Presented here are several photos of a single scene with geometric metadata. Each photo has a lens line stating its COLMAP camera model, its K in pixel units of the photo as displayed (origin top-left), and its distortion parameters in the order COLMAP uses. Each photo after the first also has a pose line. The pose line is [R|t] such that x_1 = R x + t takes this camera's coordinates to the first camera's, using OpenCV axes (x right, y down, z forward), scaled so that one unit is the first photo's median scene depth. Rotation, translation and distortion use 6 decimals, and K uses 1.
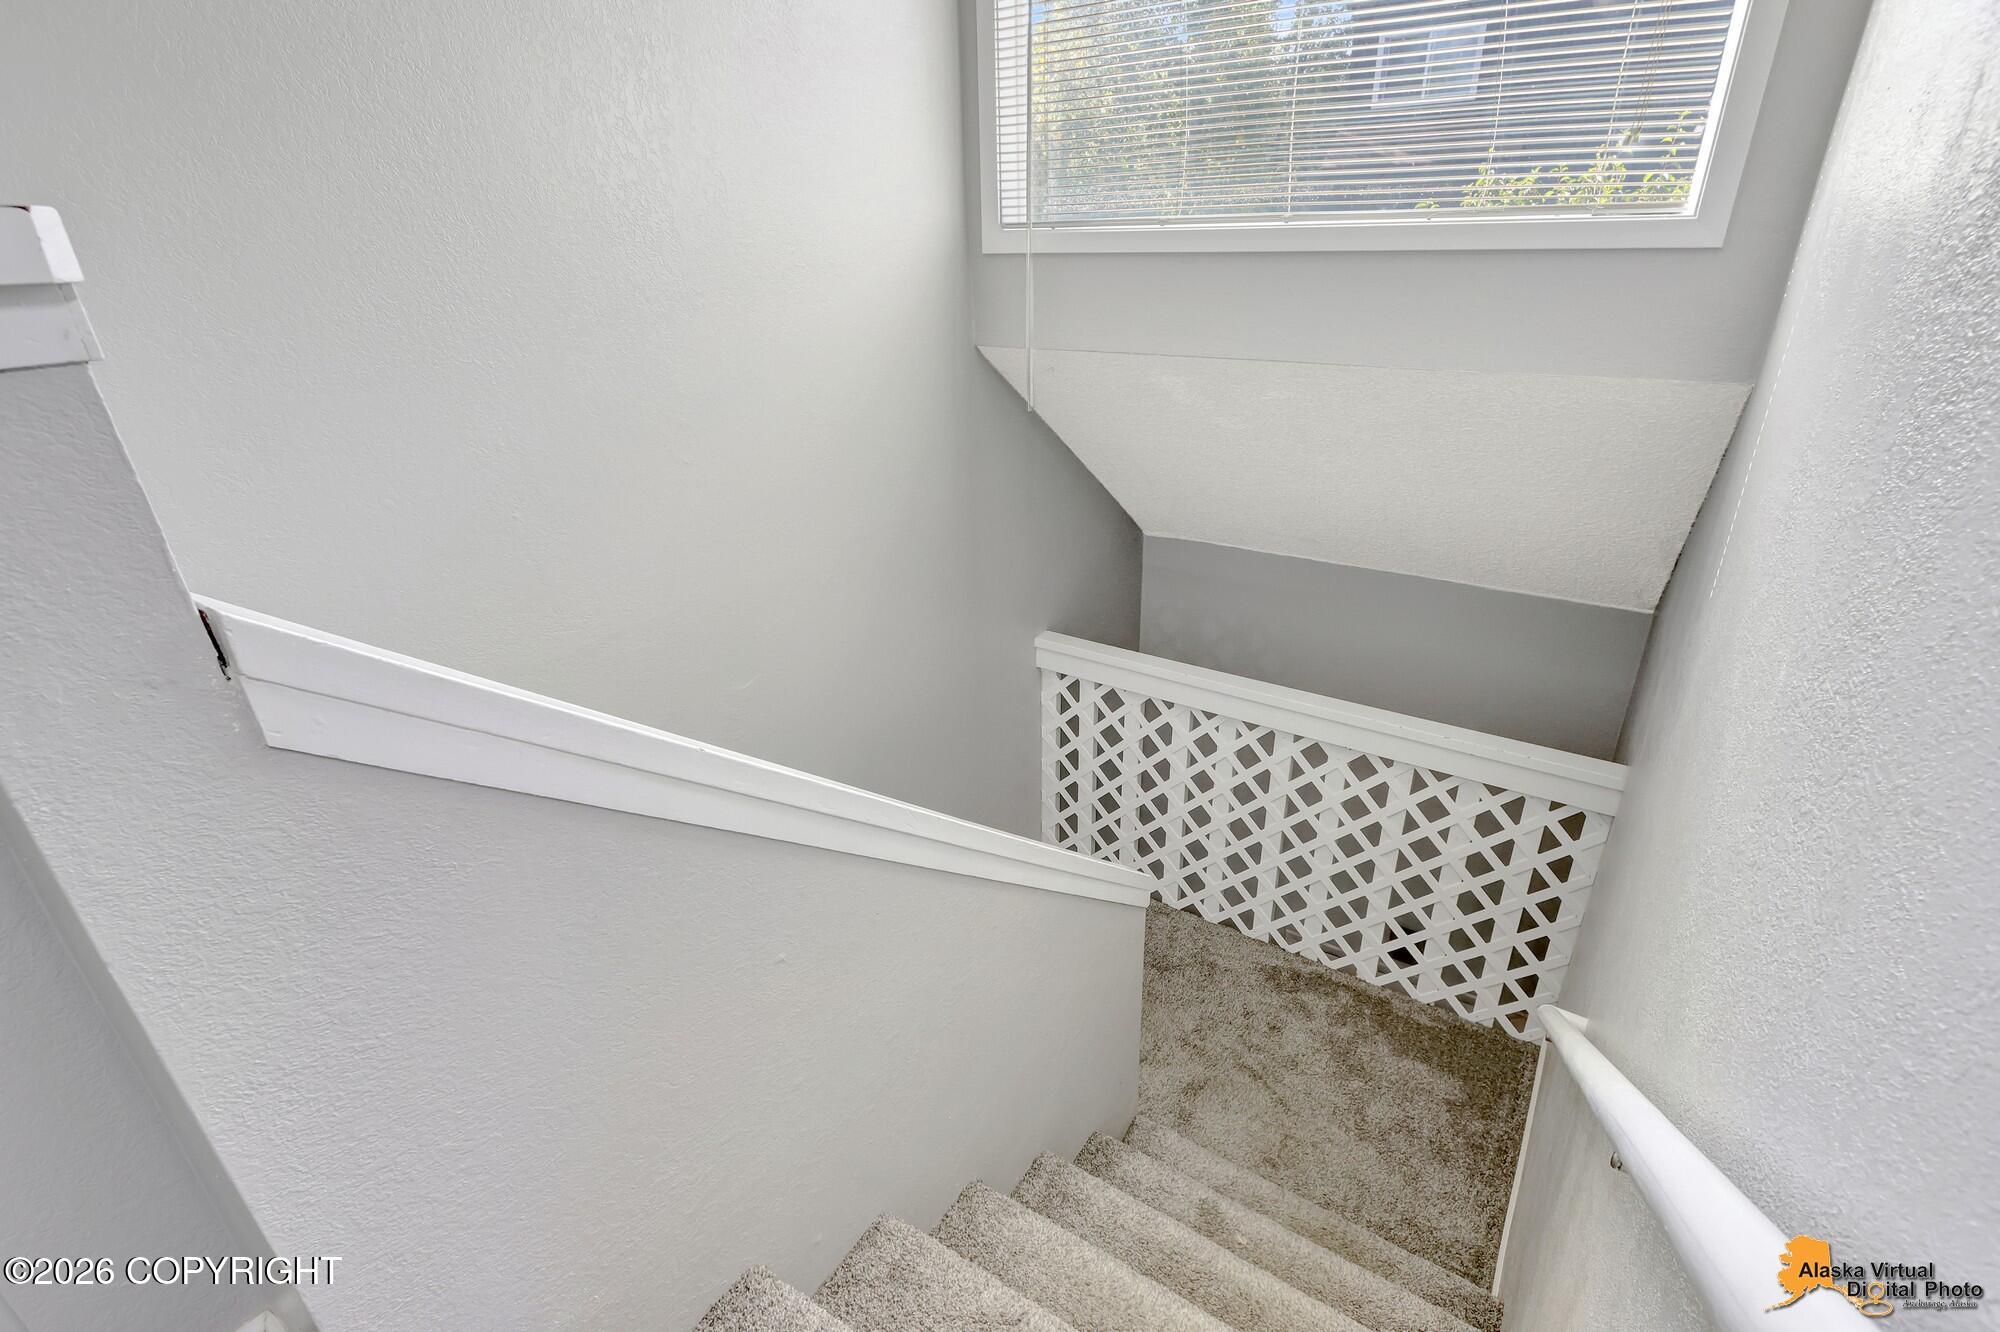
lens RADIAL K [[910.4, 0, 1000.0], [0, 910.4, 666.0], [0, 0, 1]] dist [0.009182, -0.000201]
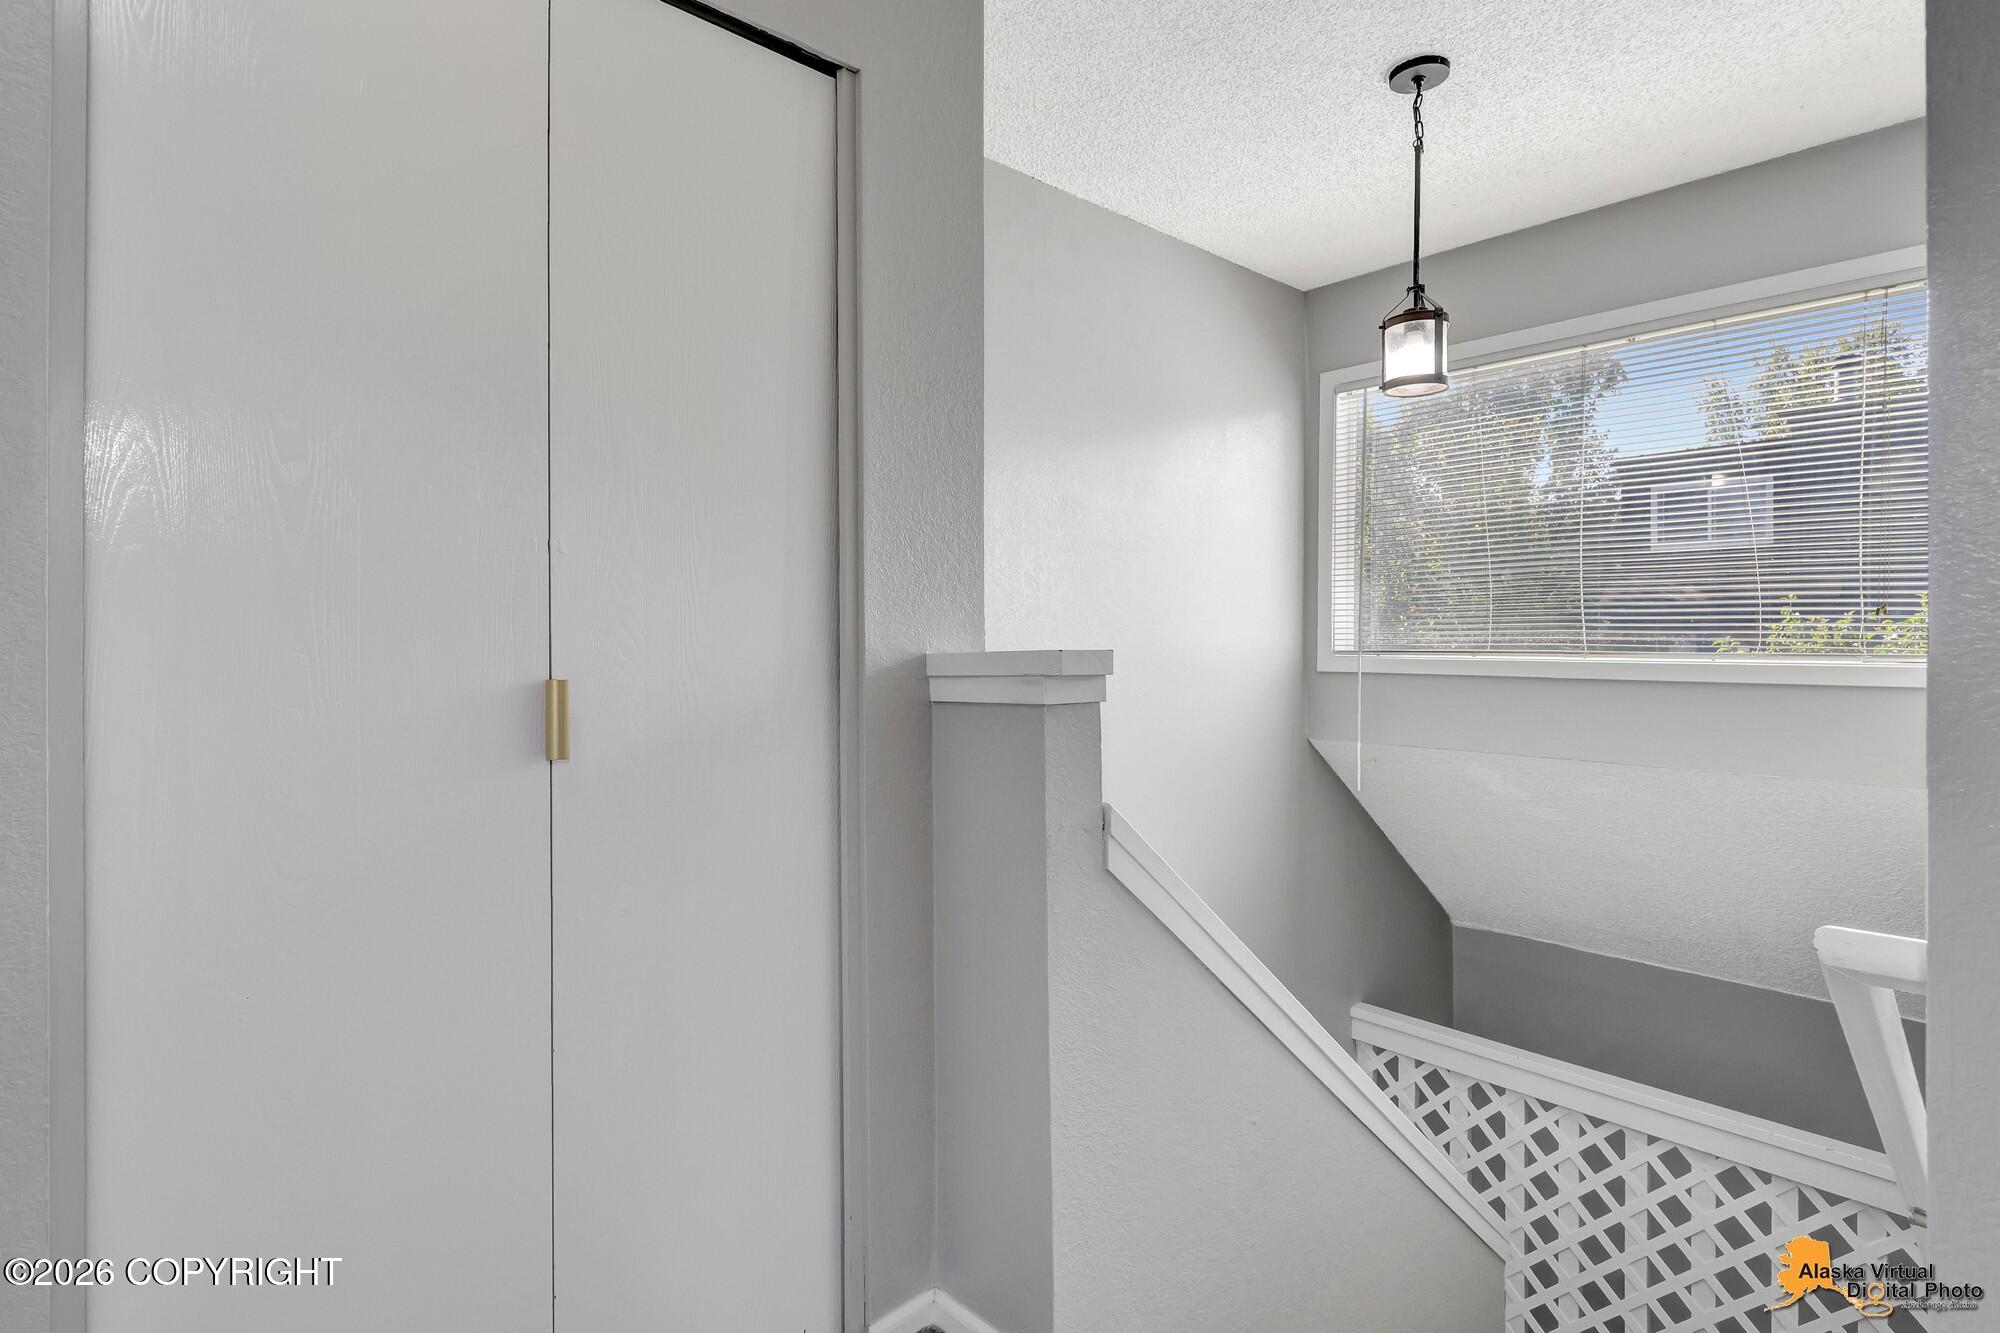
lens RADIAL K [[965.7, 0, 1000.0], [0, 965.7, 666.5], [0, 0, 1]] dist [0.024300, -0.011613]
pose [[0.968365, 0.031112, -0.247590, -0.096754], [-0.130174, 0.909479, -0.394846, 0.116270], [0.212894, 0.414585, 0.884757, -0.256339]]
